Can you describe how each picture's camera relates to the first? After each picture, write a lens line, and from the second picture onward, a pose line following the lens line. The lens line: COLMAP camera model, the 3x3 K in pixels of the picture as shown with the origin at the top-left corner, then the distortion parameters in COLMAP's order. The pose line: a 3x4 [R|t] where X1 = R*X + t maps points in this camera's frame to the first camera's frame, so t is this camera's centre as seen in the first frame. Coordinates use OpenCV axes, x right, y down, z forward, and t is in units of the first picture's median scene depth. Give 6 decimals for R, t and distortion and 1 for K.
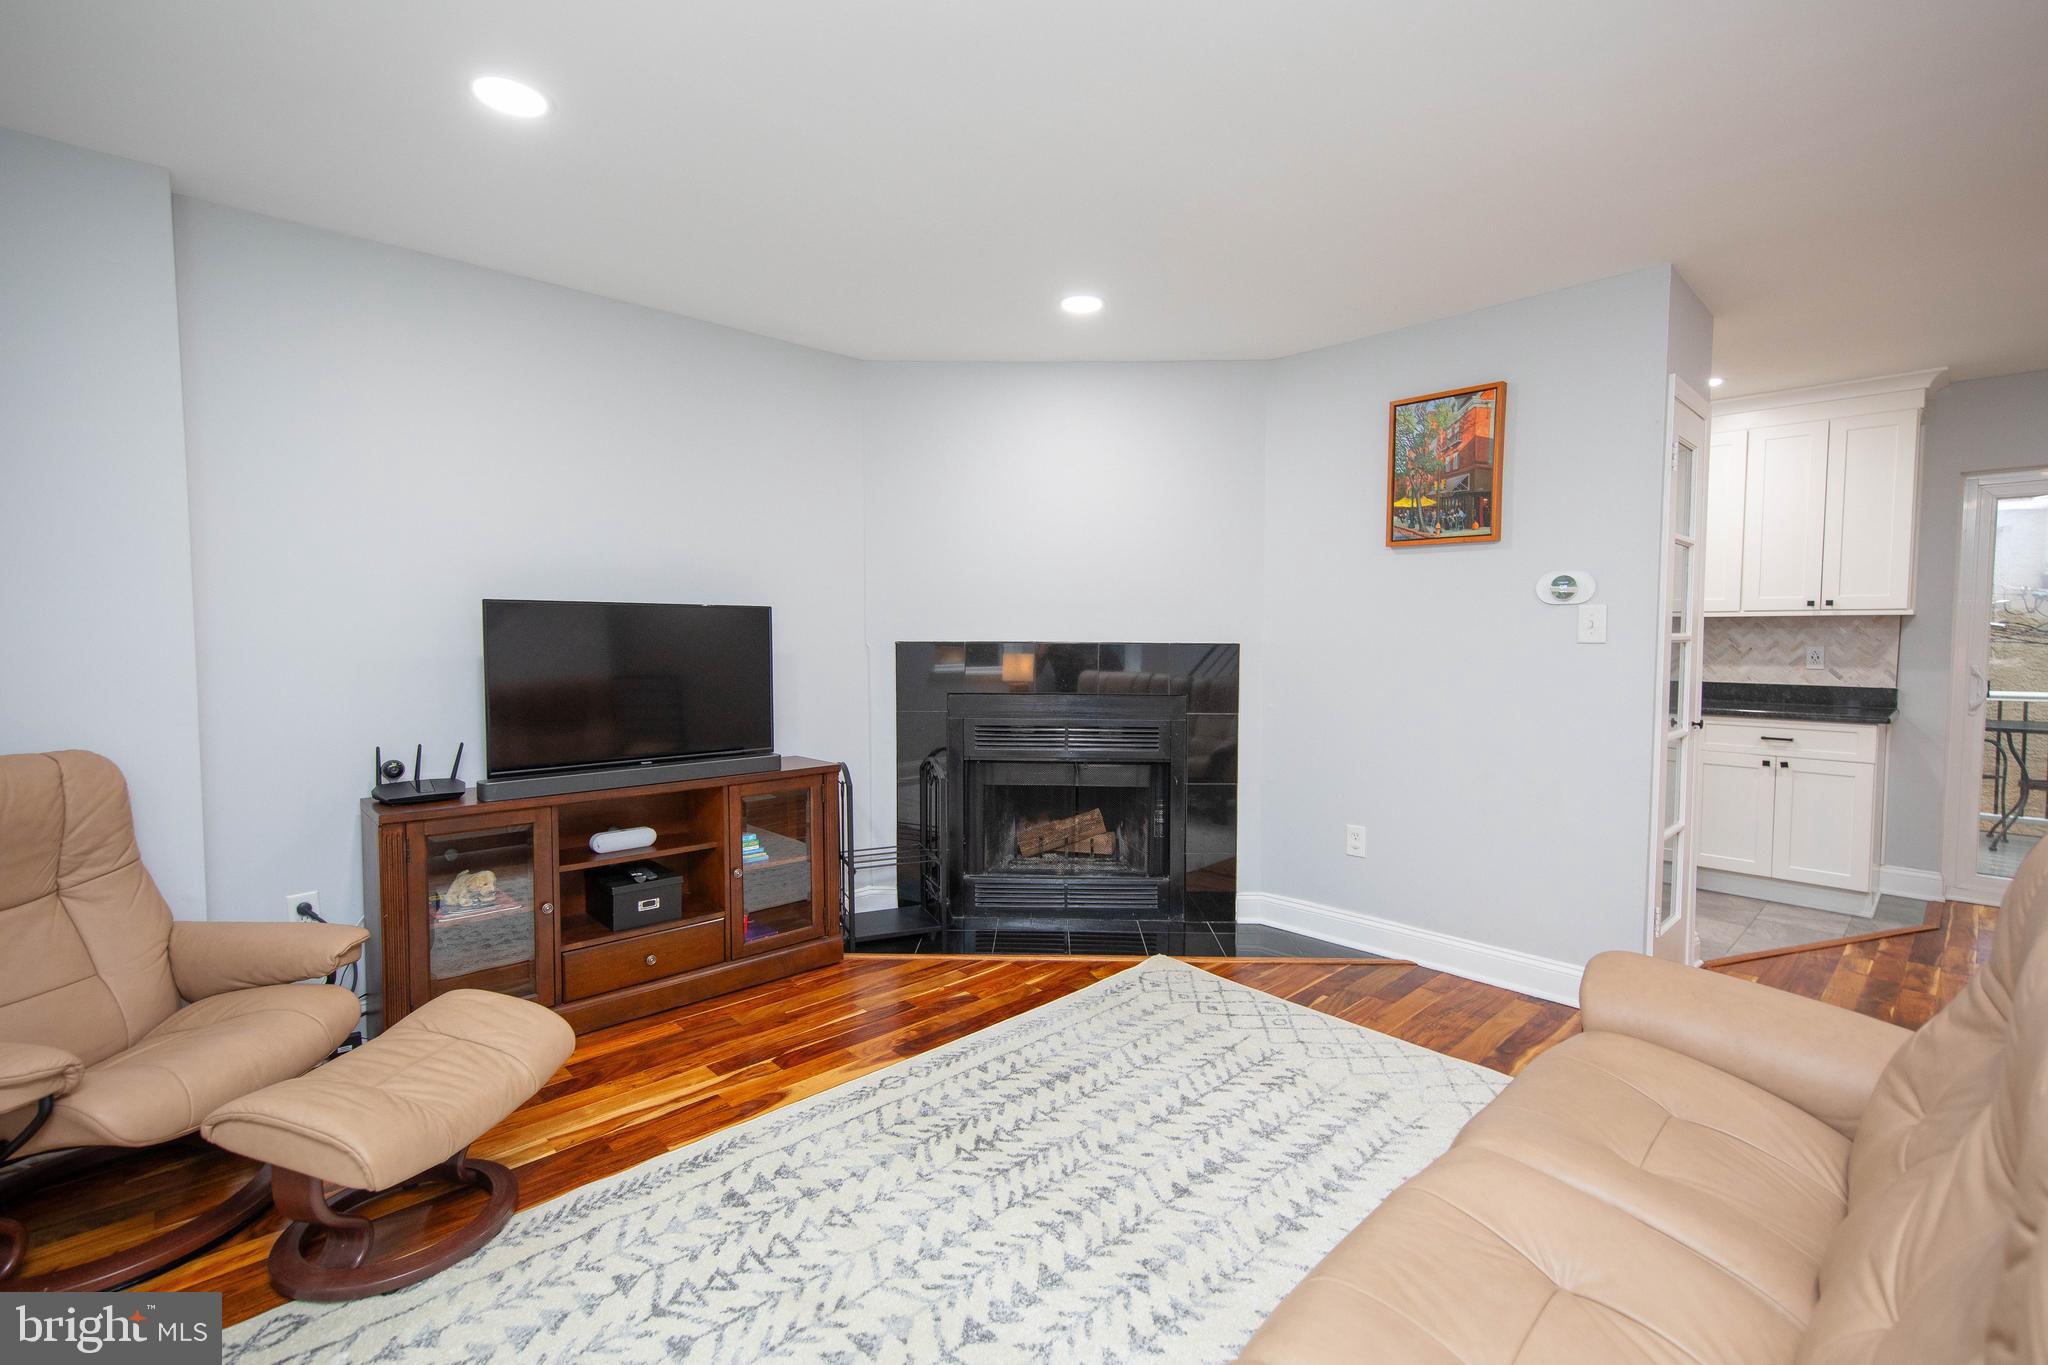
lens RADIAL K [[909.9, 0, 1007.2], [0, 909.9, 680.2], [0, 0, 1]] dist [0.001466, -0.000210]
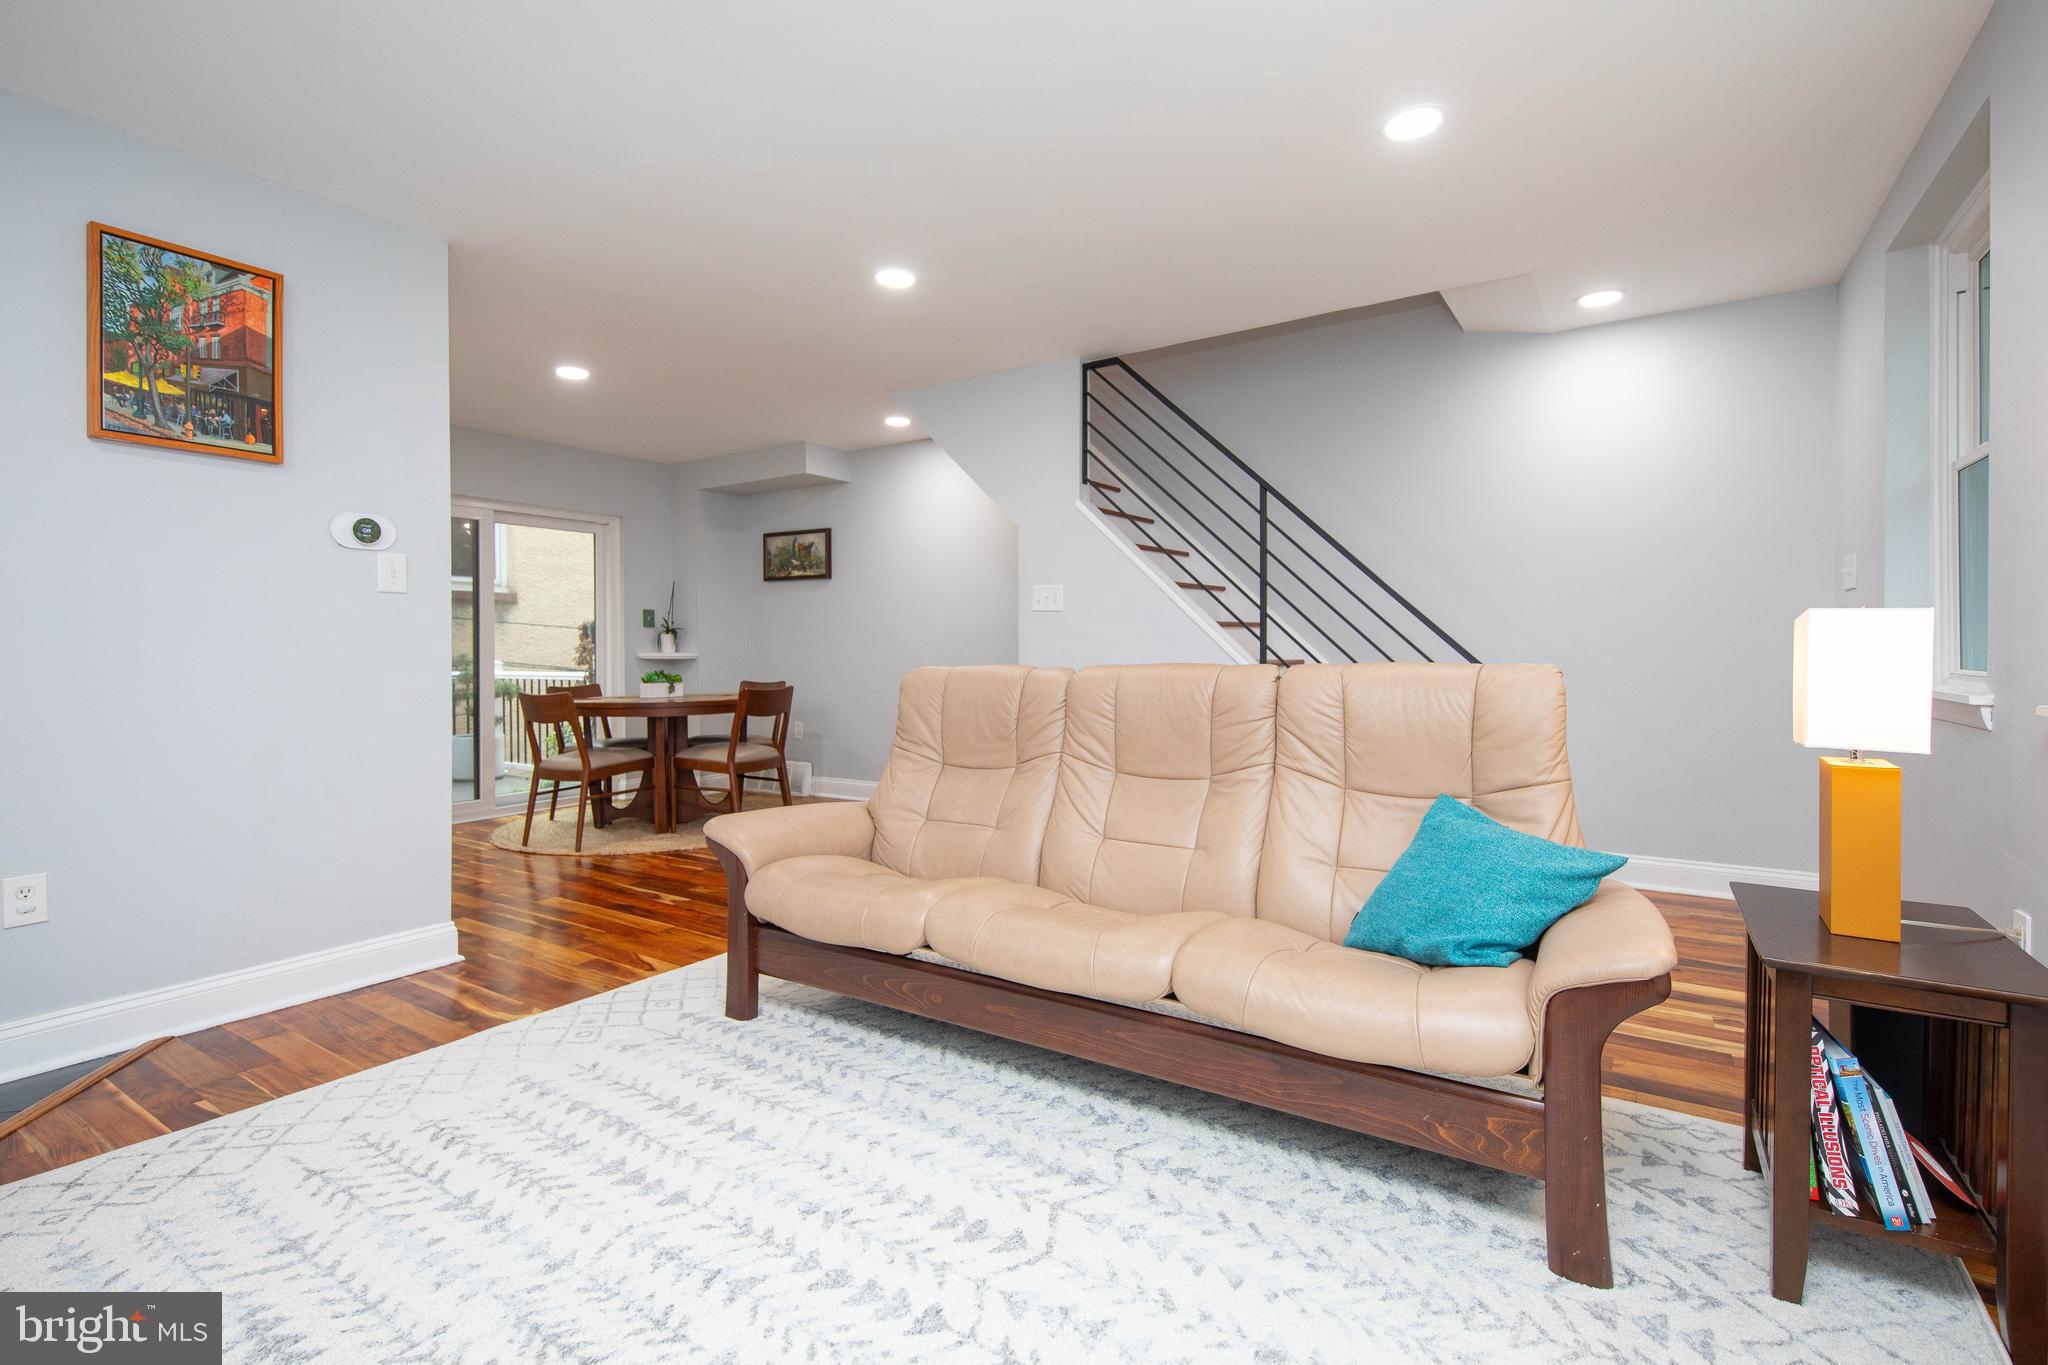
lens RADIAL K [[911.1, 0, 1056.2], [0, 911.1, 662.6], [0, 0, 1]] dist [0.016425, -0.007342]
pose [[-0.259487, -0.010147, 0.965693, -0.431964], [0.055374, 0.998143, 0.025367, 0.042570], [-0.964158, 0.060057, -0.258443, 0.522096]]
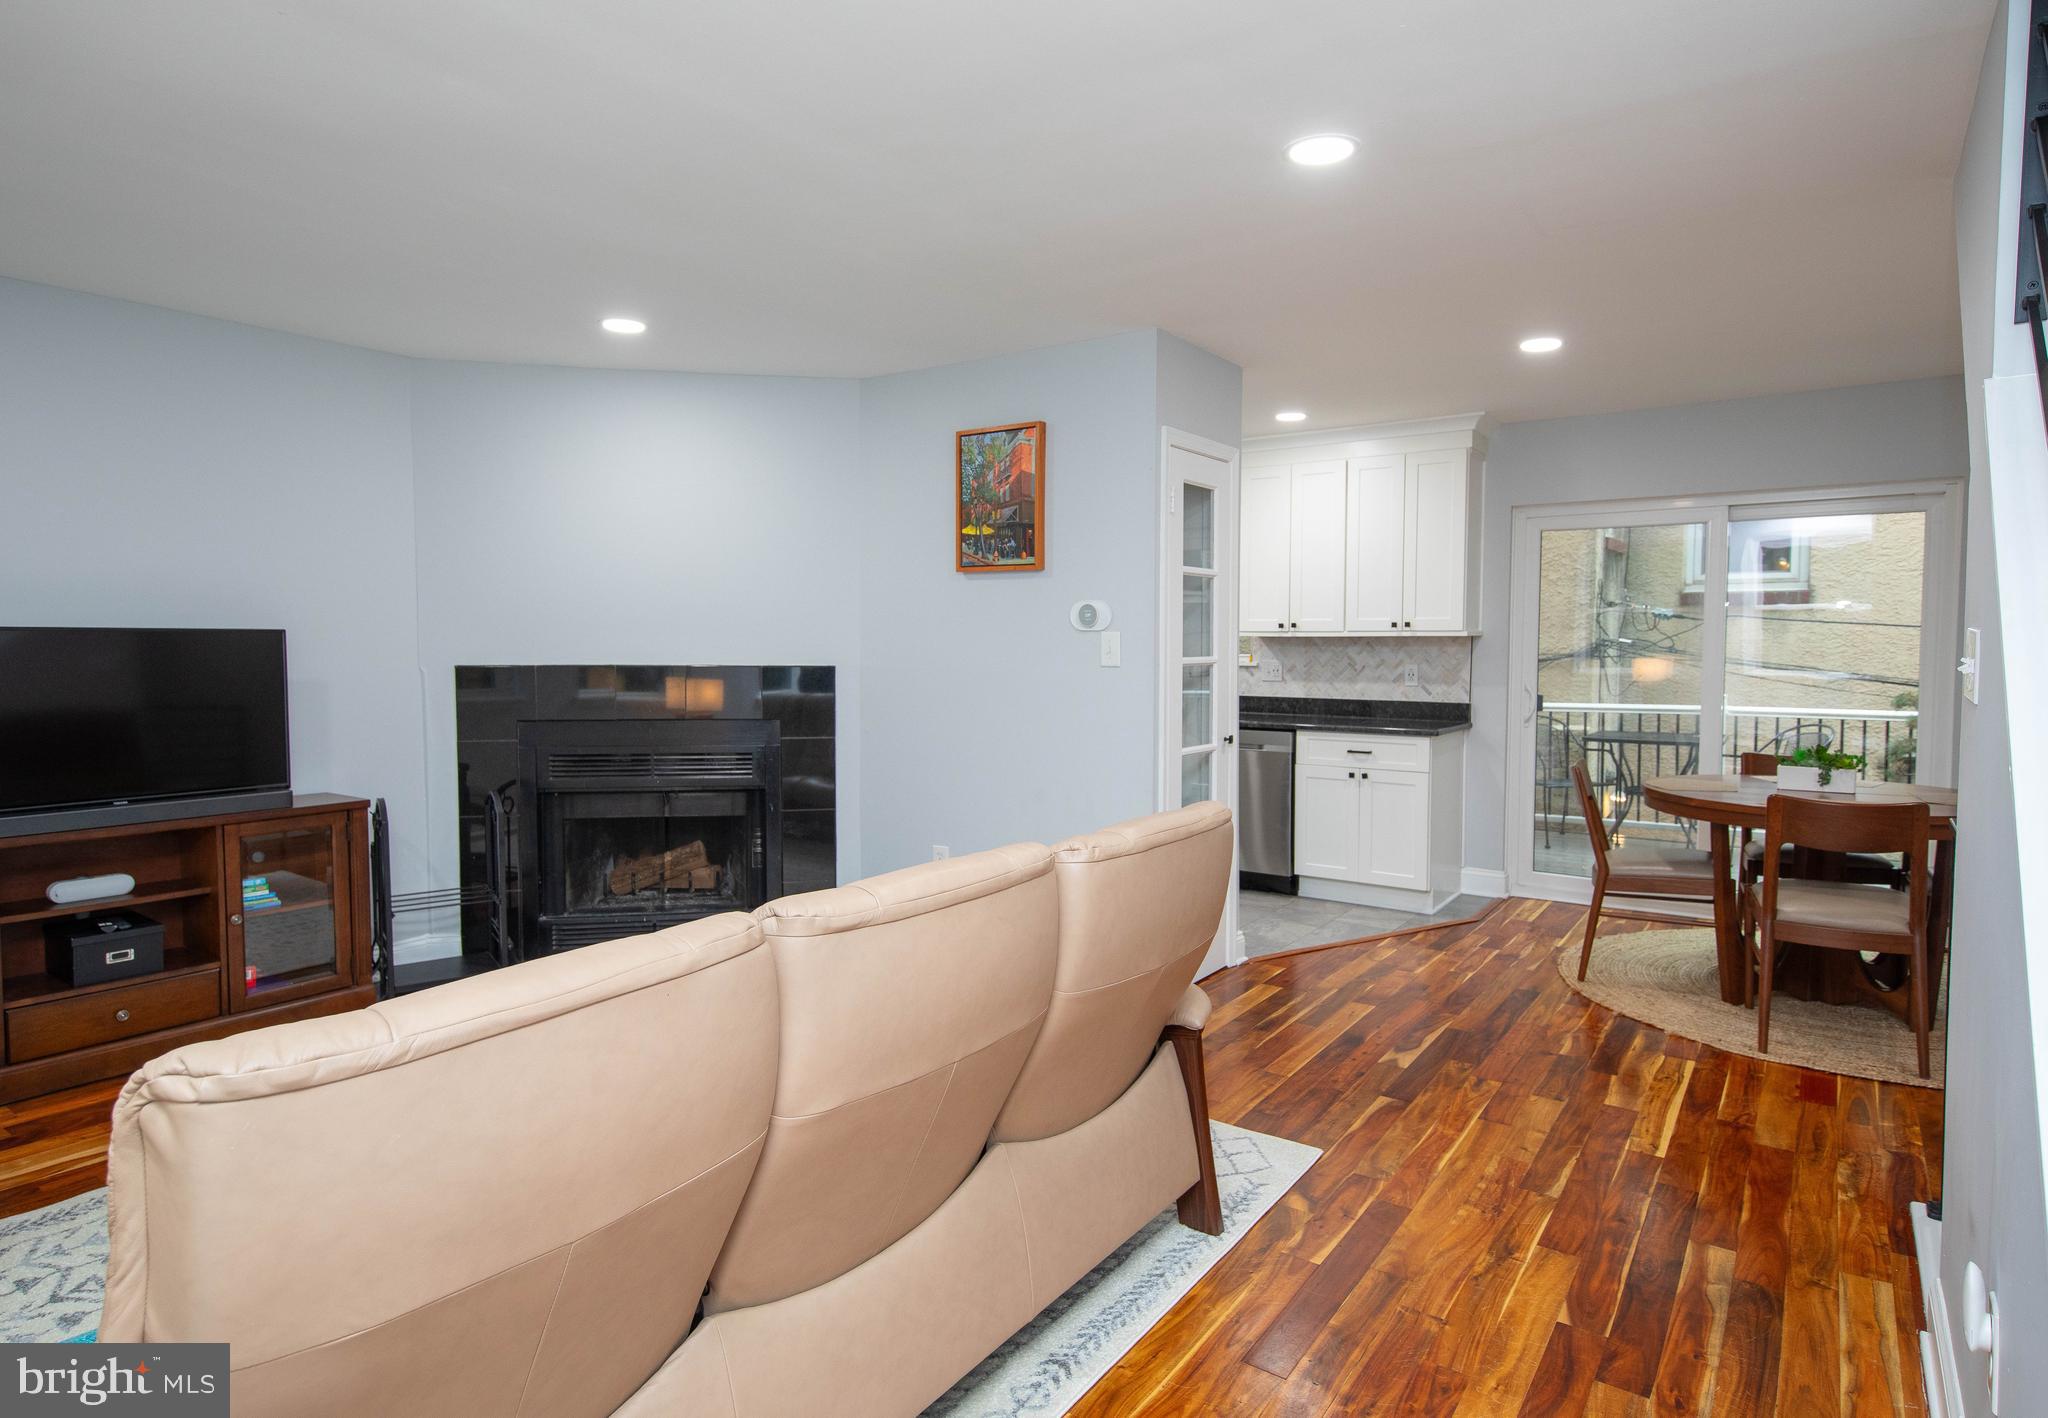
lens RADIAL K [[1145.8, 0, 1033.9], [0, 1145.8, 699.9], [0, 0, 1]] dist [0.004922, -0.002588]
pose [[0.977832, -0.010630, 0.209119, 0.238631], [0.010186, 0.999943, 0.003201, -0.006217], [-0.209142, -0.001000, 0.977885, -0.290184]]
